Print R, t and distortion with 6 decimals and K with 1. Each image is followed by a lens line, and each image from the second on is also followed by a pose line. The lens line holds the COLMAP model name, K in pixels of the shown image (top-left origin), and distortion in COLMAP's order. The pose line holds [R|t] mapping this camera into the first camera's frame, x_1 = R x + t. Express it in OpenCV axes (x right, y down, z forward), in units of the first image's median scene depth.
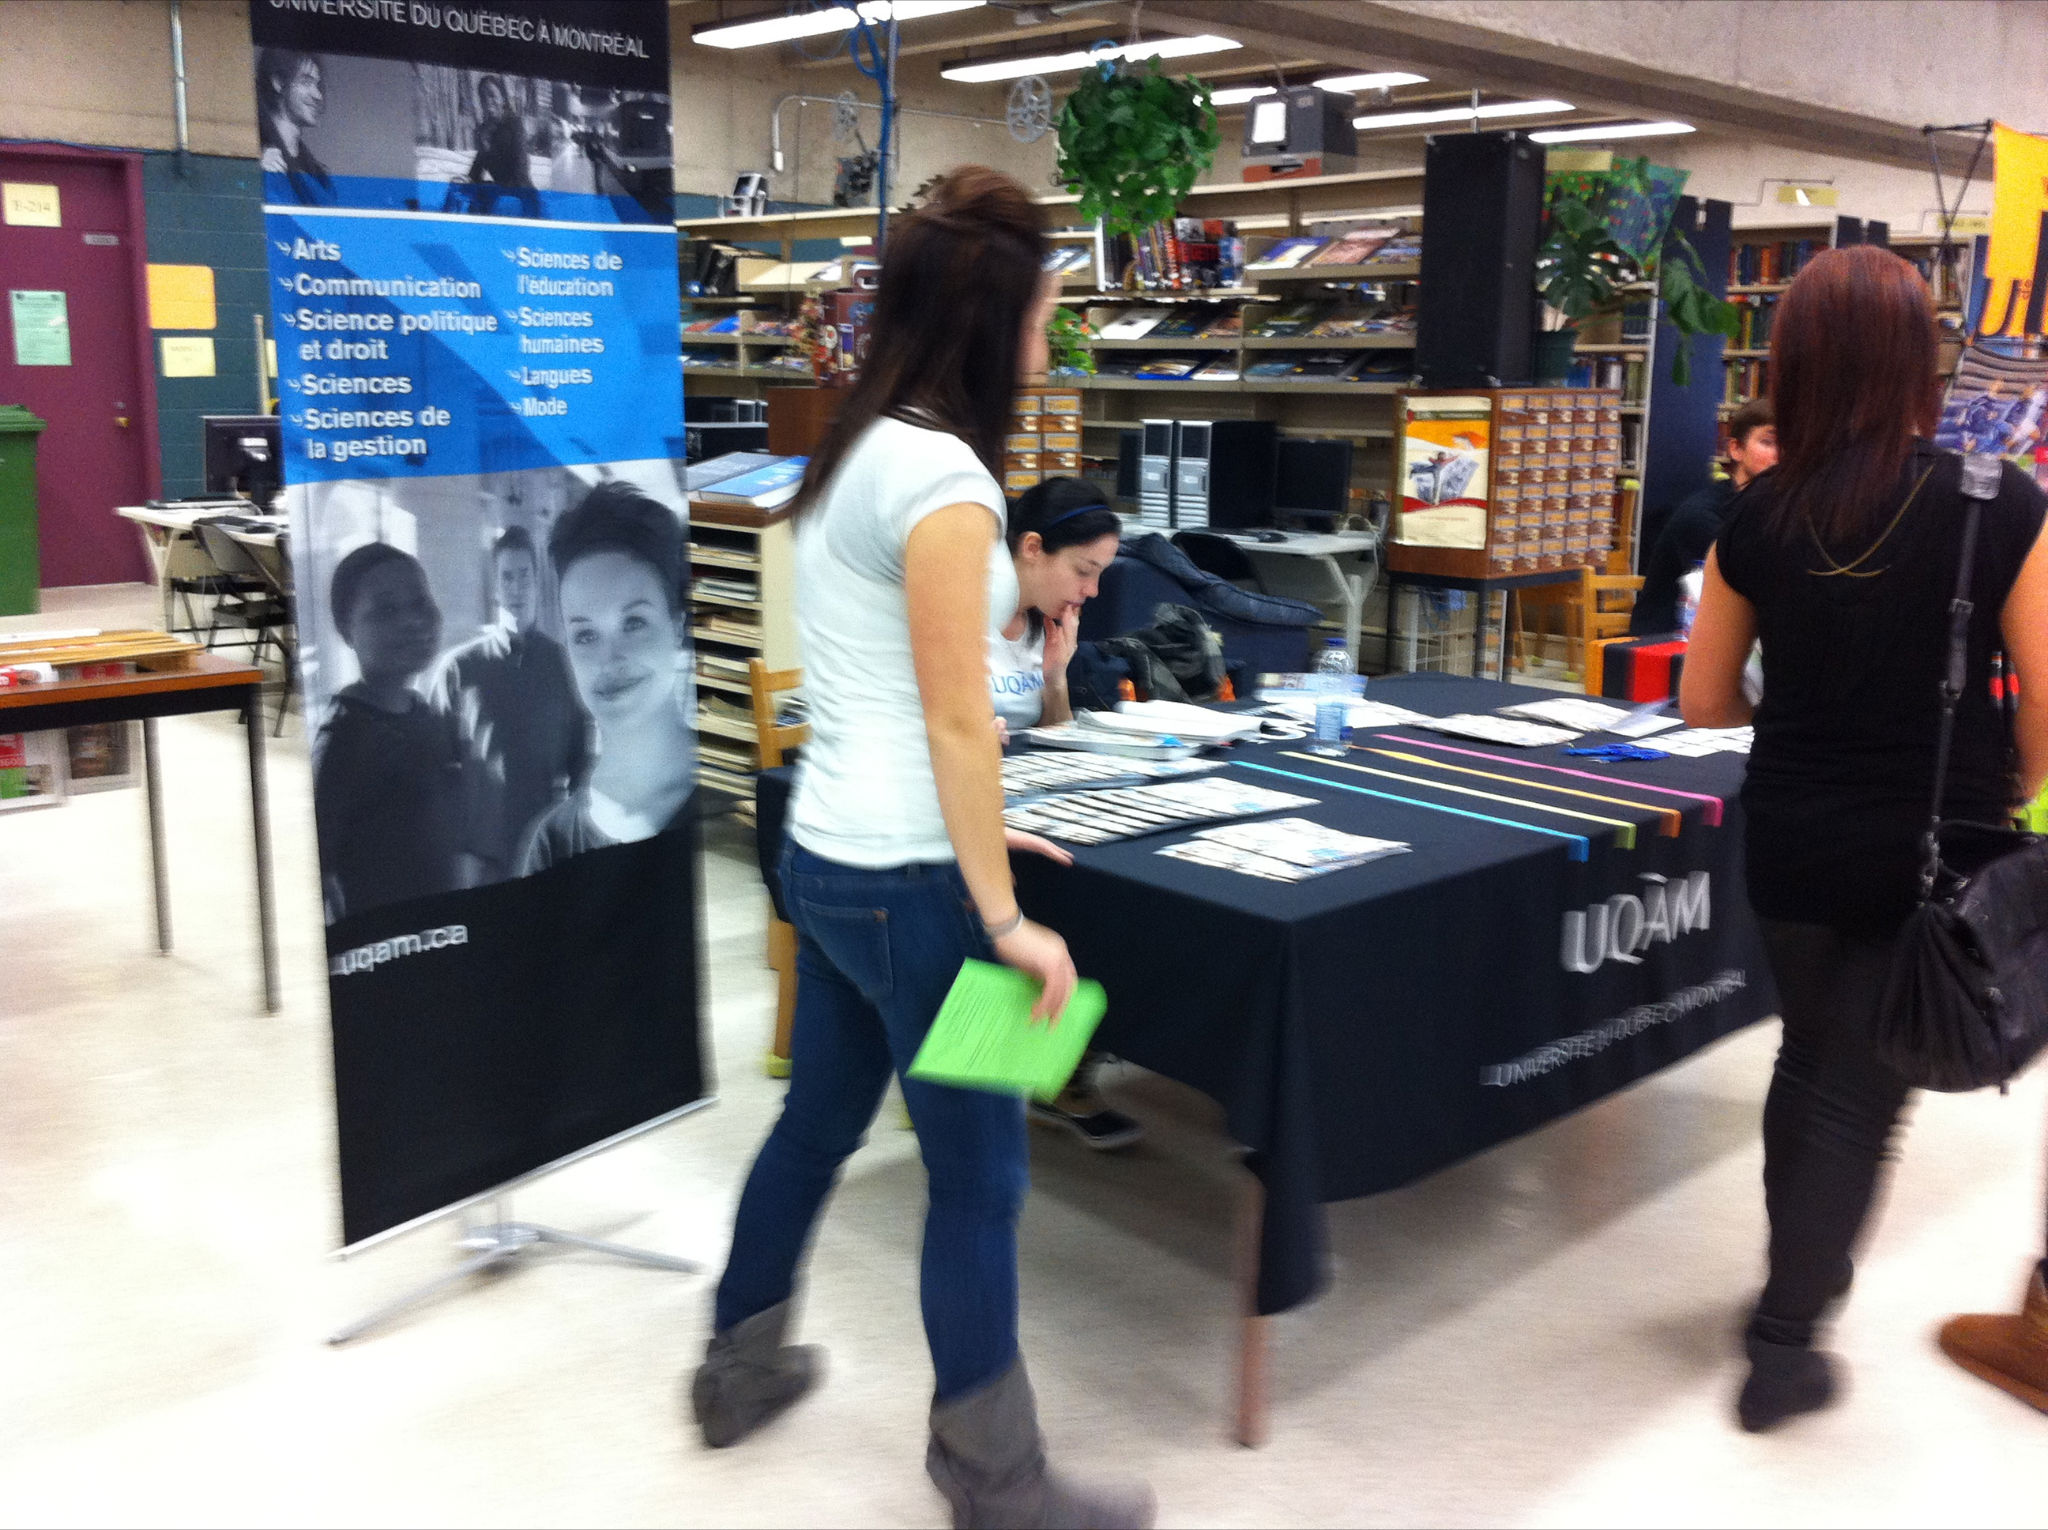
lens RADIAL K [[1934.6, 0, 1023.5], [0, 1934.6, 764.5], [0, 0, 1]] dist [0.022909, -0.194065]
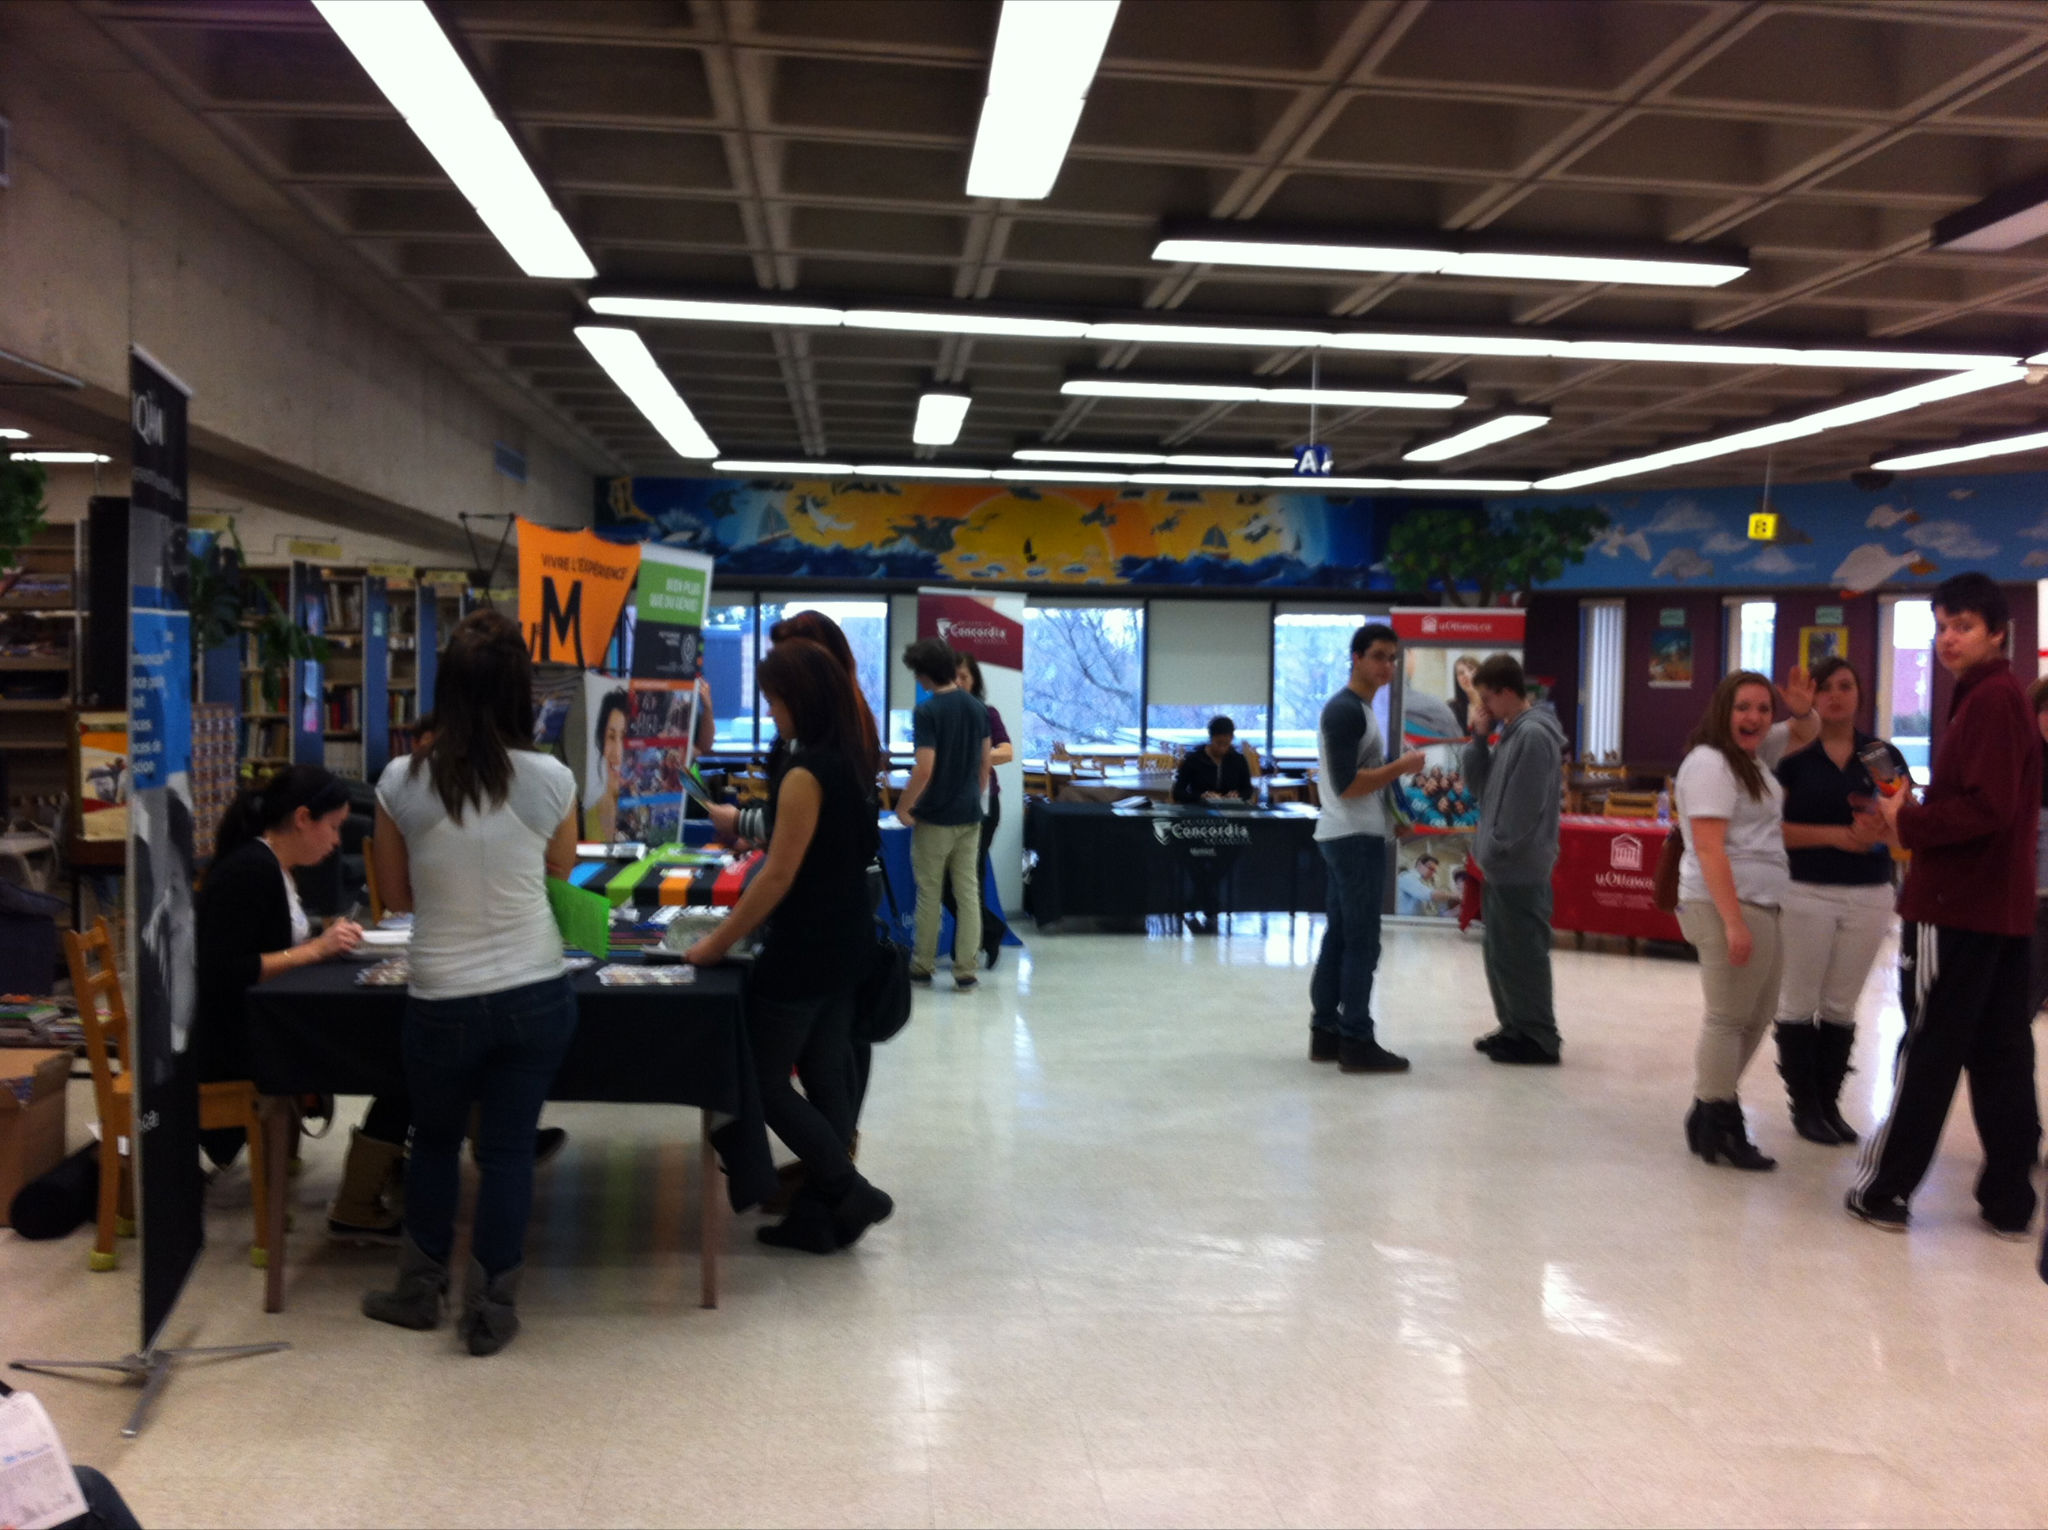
lens RADIAL K [[1934.6, 0, 1022.2], [0, 1934.6, 766.3], [0, 0, 1]] dist [0.022909, -0.194065]
pose [[0.620085, -0.030753, 0.783931, -0.351262], [0.148963, 0.985669, -0.079161, 0.015491], [-0.770262, 0.165863, 0.615780, -0.130570]]
